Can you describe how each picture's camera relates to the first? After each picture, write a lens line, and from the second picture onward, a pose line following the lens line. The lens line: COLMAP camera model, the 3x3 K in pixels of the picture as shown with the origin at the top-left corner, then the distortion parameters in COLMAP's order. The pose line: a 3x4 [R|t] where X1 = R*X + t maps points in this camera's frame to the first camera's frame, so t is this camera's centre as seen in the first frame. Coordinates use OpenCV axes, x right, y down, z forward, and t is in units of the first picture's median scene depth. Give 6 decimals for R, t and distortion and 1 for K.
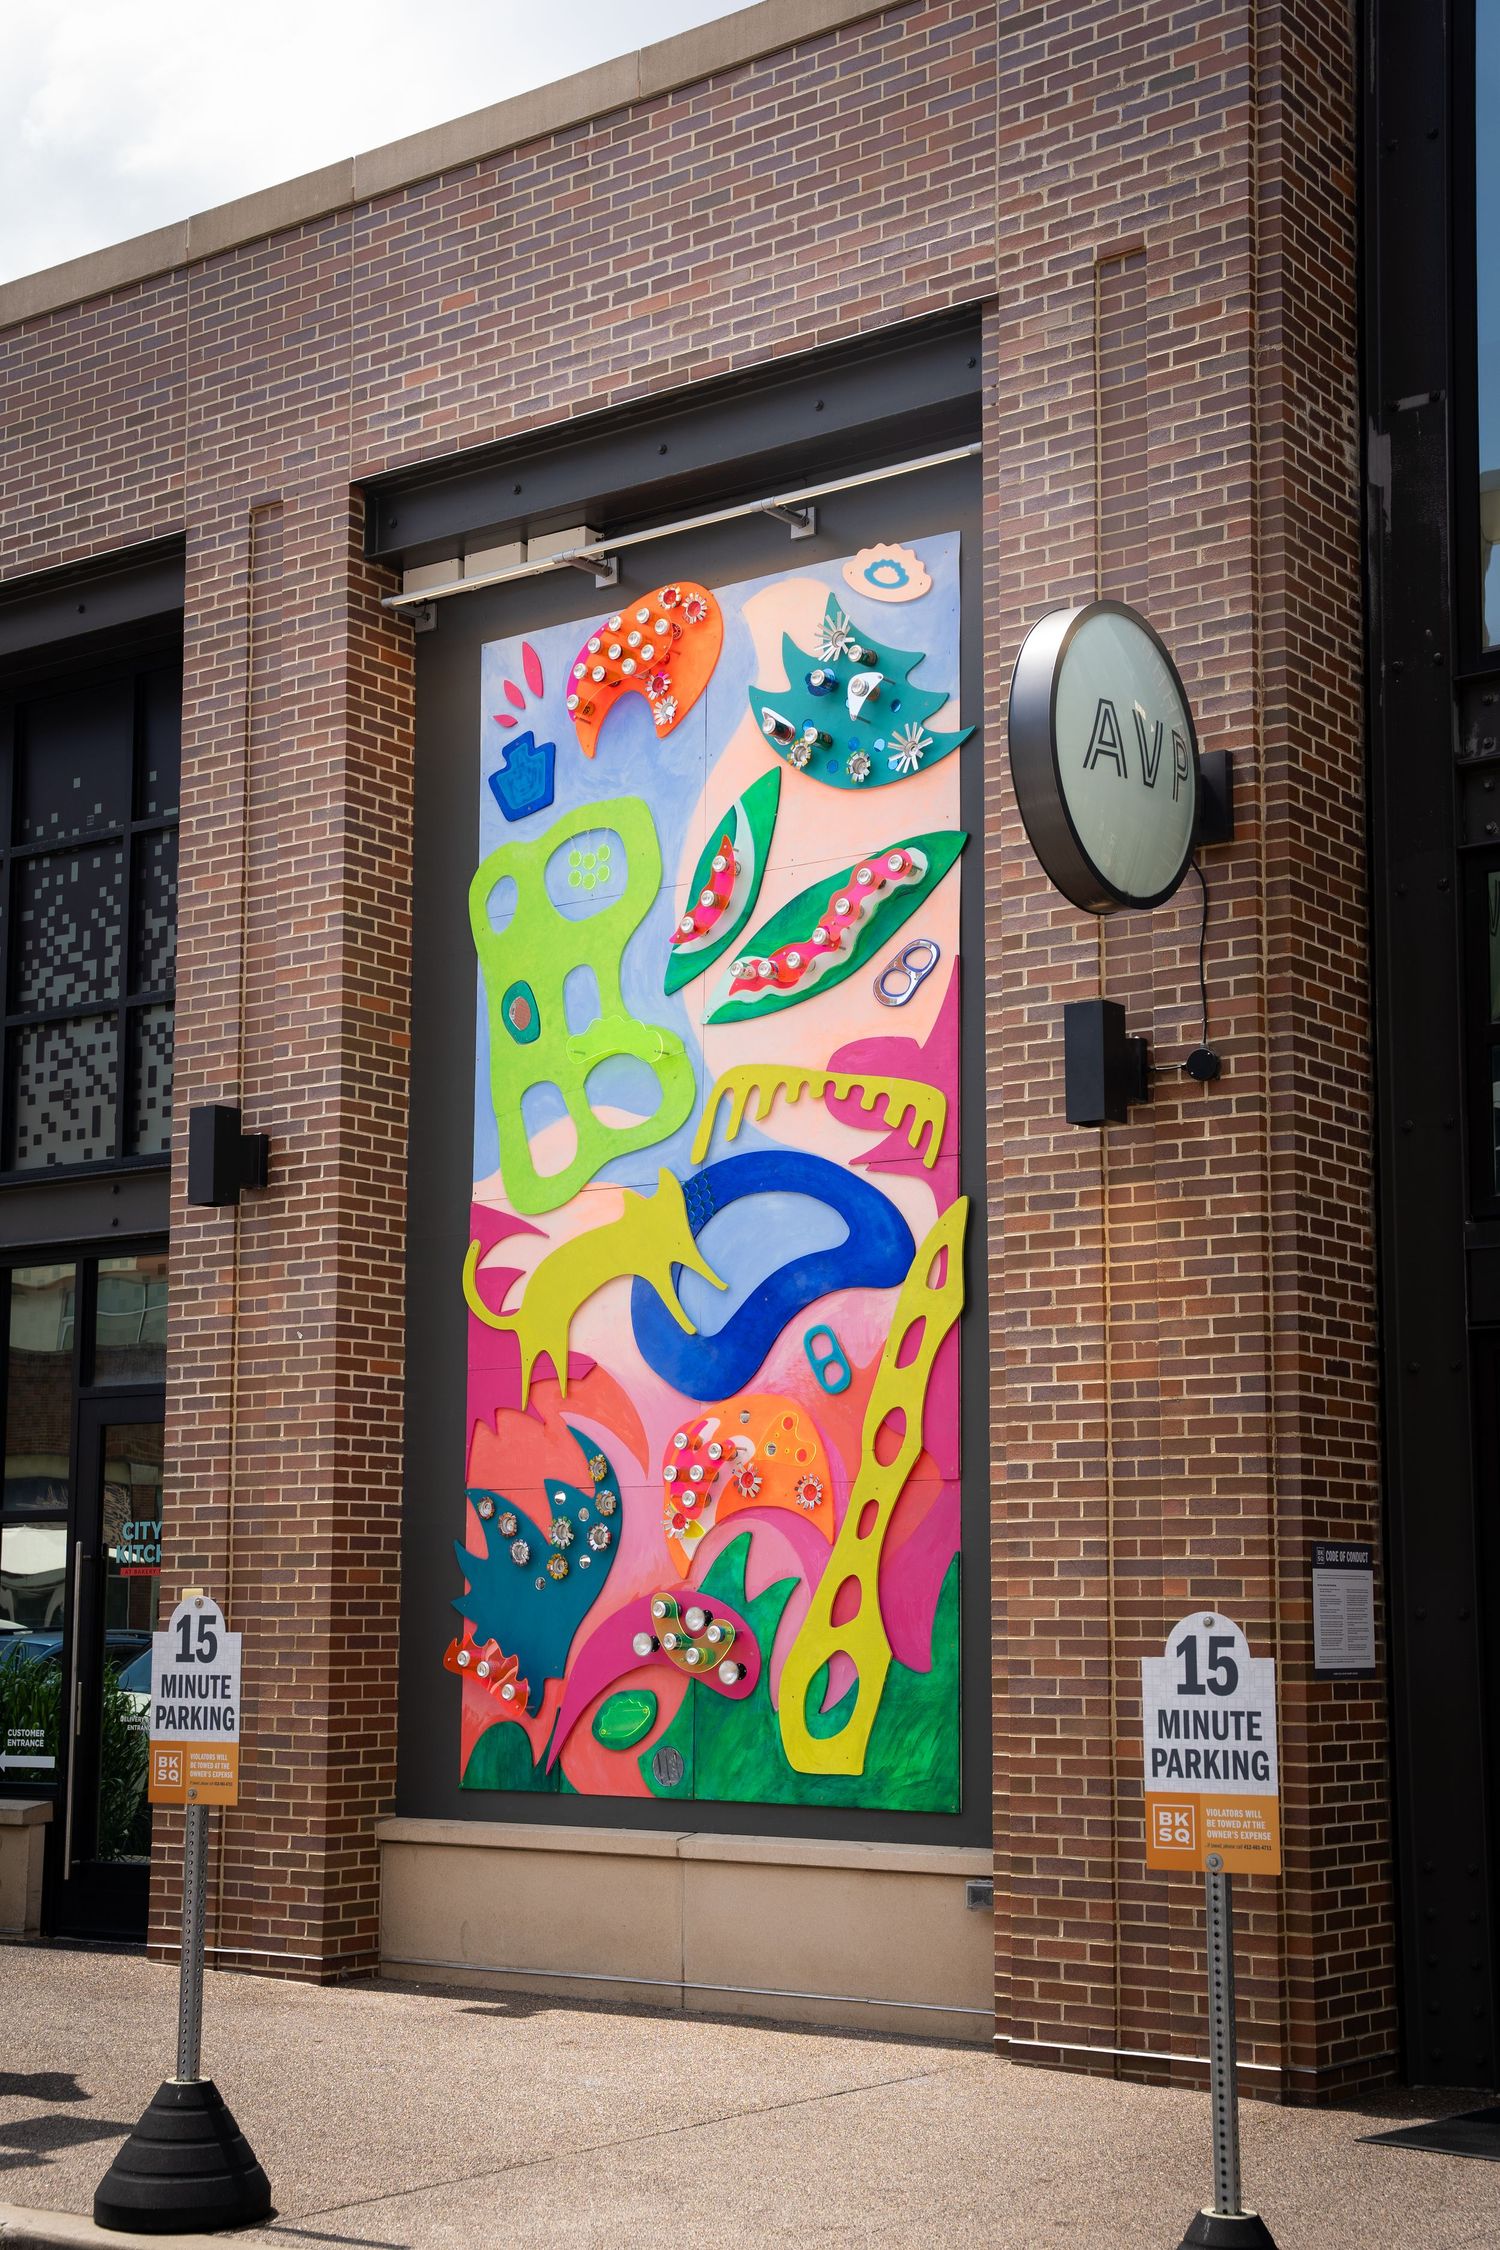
lens RADIAL K [[3112.0, 0, 745.4], [0, 3112.0, 1222.5], [0, 0, 1]] dist [0.138447, 0.080460]
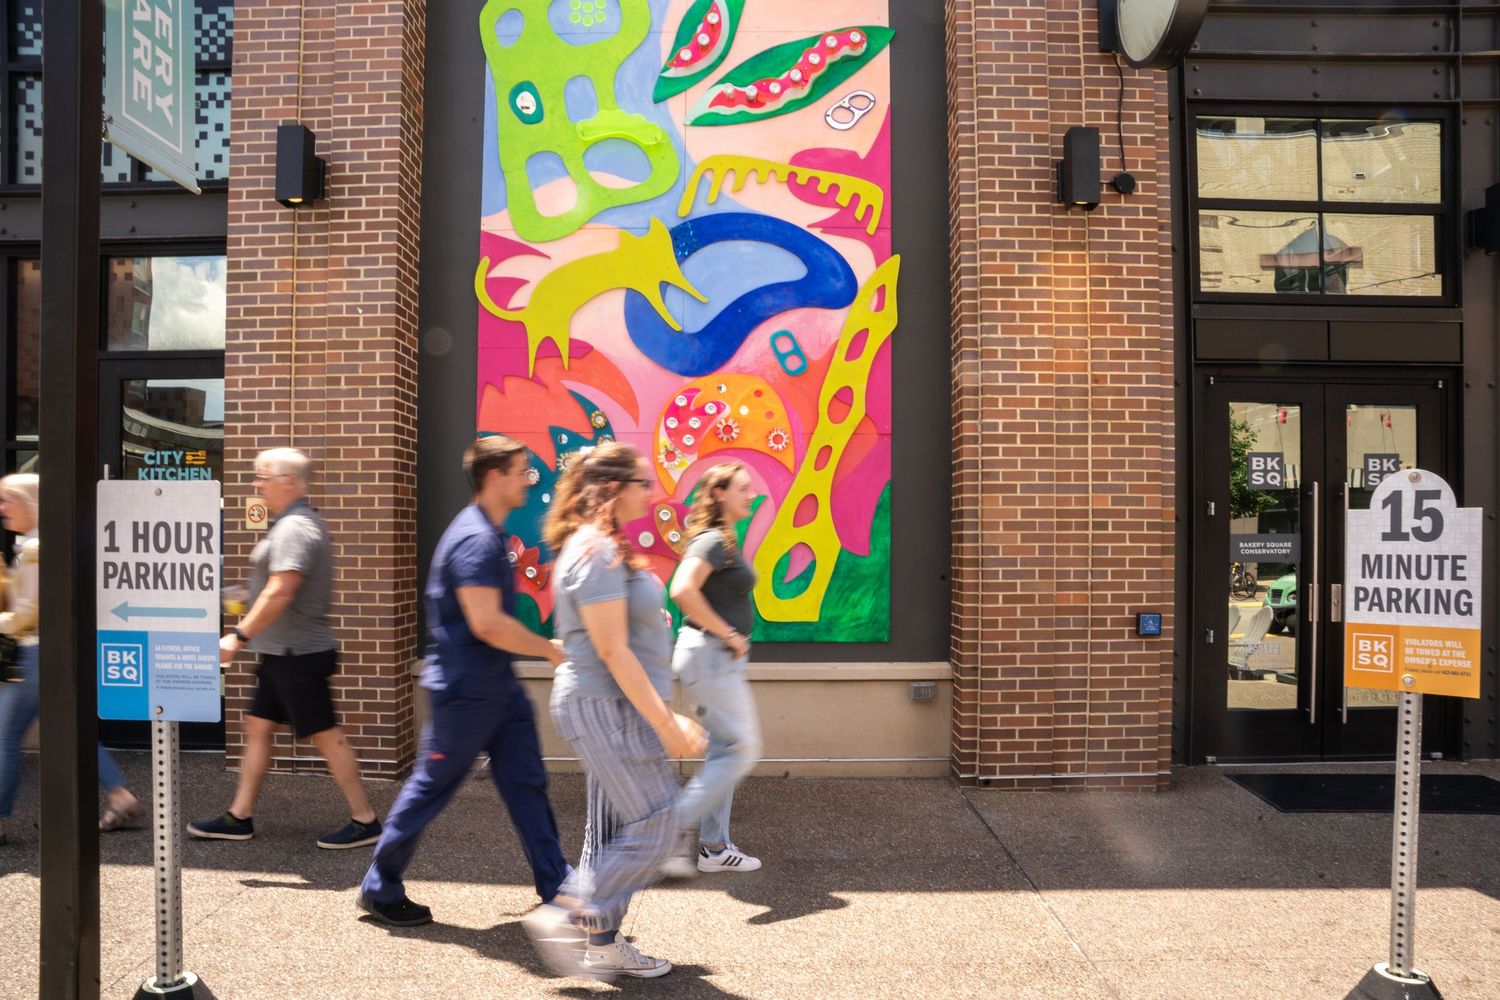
lens RADIAL K [[1068.8, 0, 728.7], [0, 1068.8, 535.3], [0, 0, 1]] dist [-0.167275, 0.131901]
pose [[0.815296, 0.001360, 0.579043, -0.289450], [-0.071642, 0.992551, 0.098541, 0.081105], [-0.574596, -0.121823, 0.809320, 0.571951]]
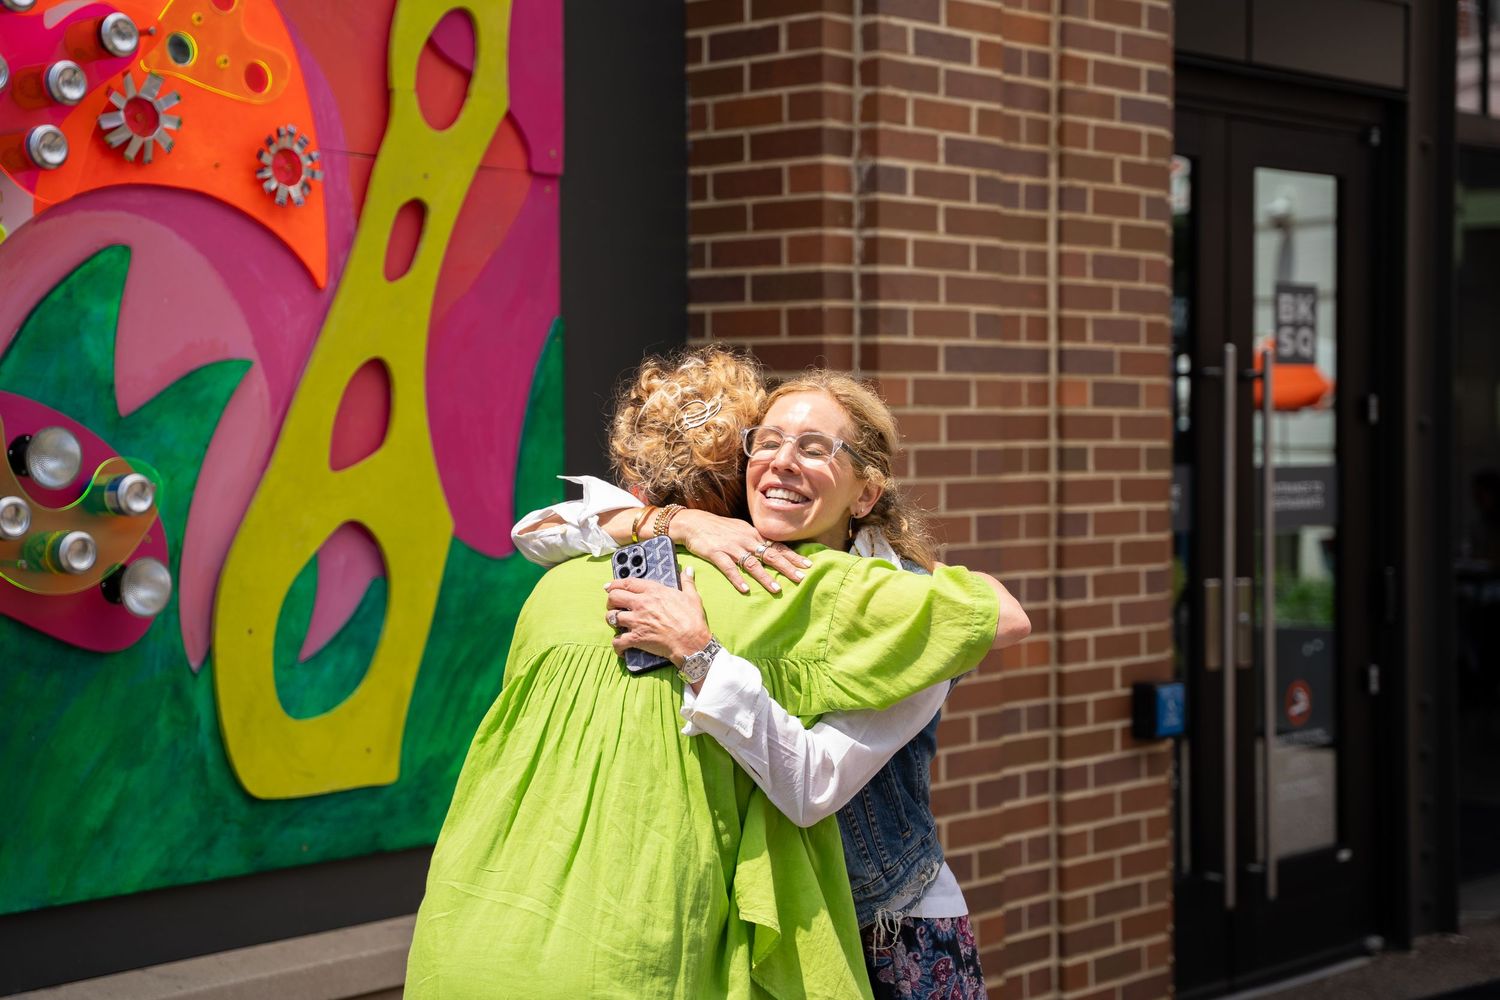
lens RADIAL K [[2613.7, 0, 750.9], [0, 2613.7, 462.5], [0, 0, 1]] dist [0.261970, 0.046017]
pose [[0.093851, -0.015330, 0.995468, -0.332298], [-0.121871, 0.992185, 0.026770, 0.106557], [-0.988099, -0.123831, 0.091249, 0.870481]]
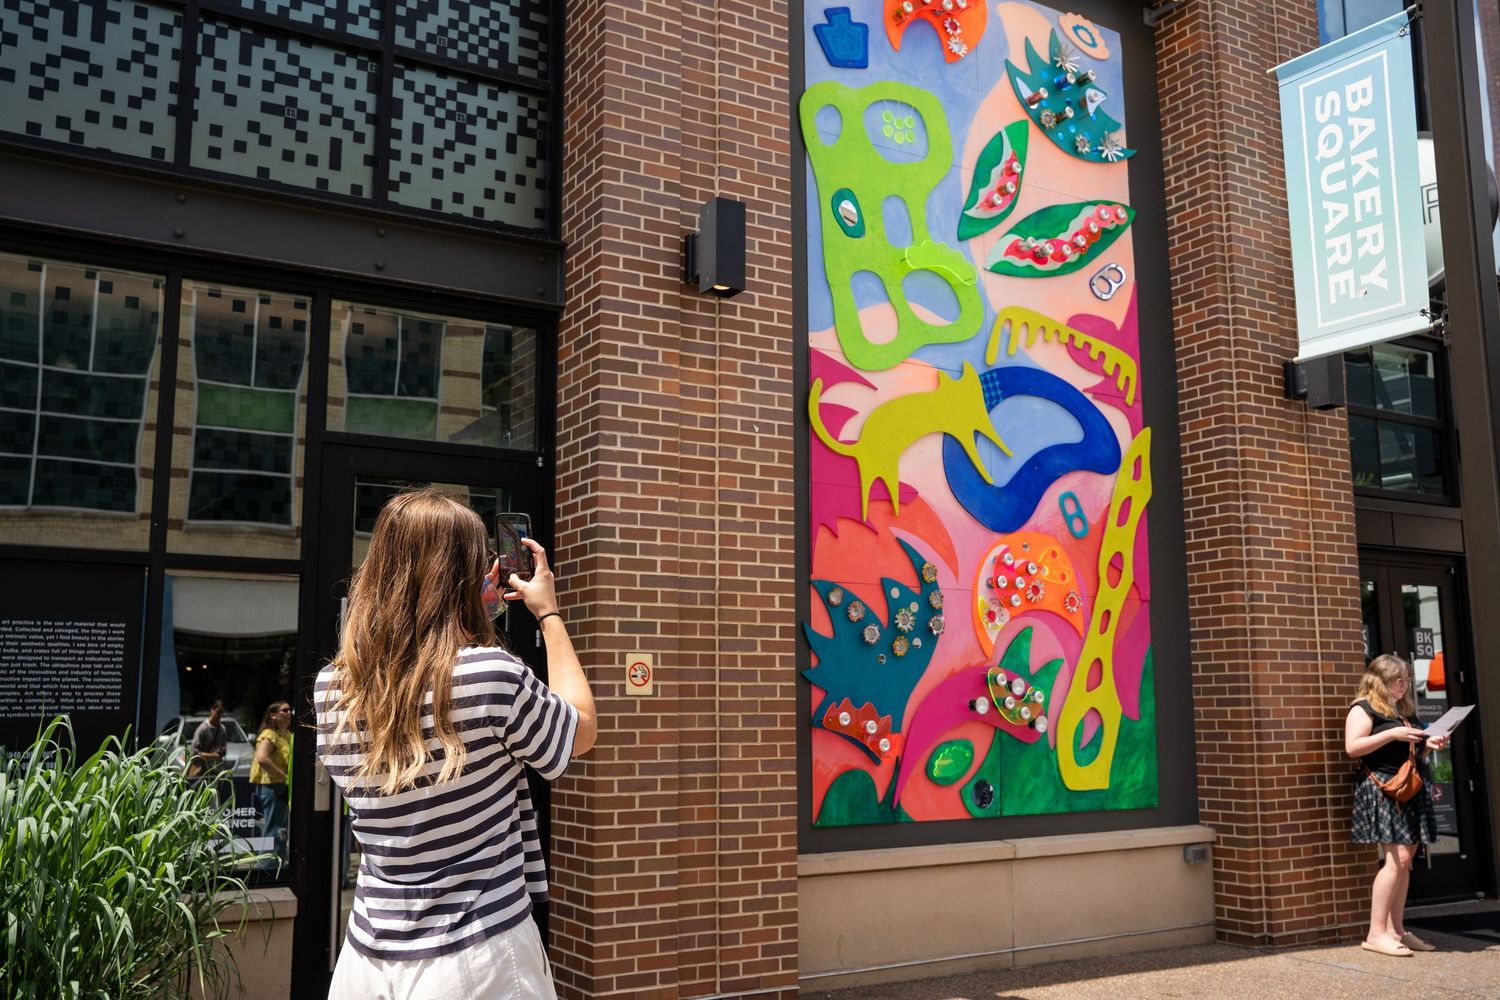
lens RADIAL K [[1363.0, 0, 750.0], [0, 1363.0, 500.0], [0, 0, 1]] dist [-0.076305, 0.143802]
pose [[0.383647, 0.135205, 0.913529, -0.618491], [-0.109996, 0.988872, -0.100162, 0.116713], [-0.916906, -0.062058, 0.394250, 0.862264]]
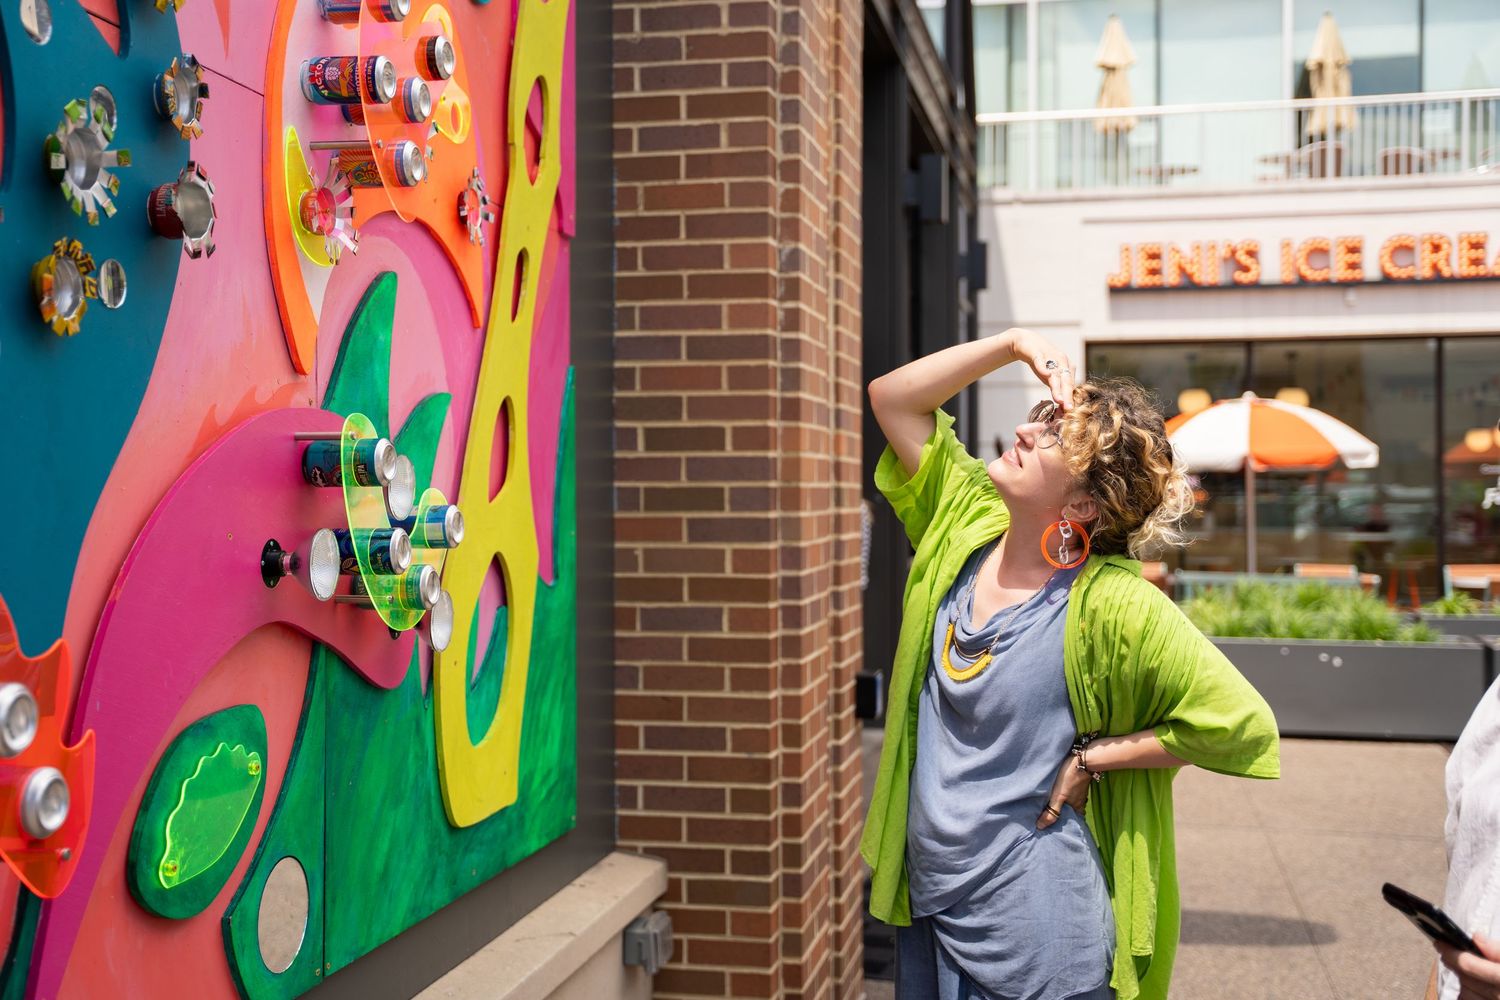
lens RADIAL K [[1822.9, 0, 748.7], [0, 1822.9, 470.5], [0, 0, 1]] dist [0.014766, 0.007937]
pose [[-0.418143, 0.007006, 0.908354, -0.226589], [-0.113957, 0.991666, -0.060107, 0.131247], [-0.901205, -0.128647, -0.413860, 1.036412]]
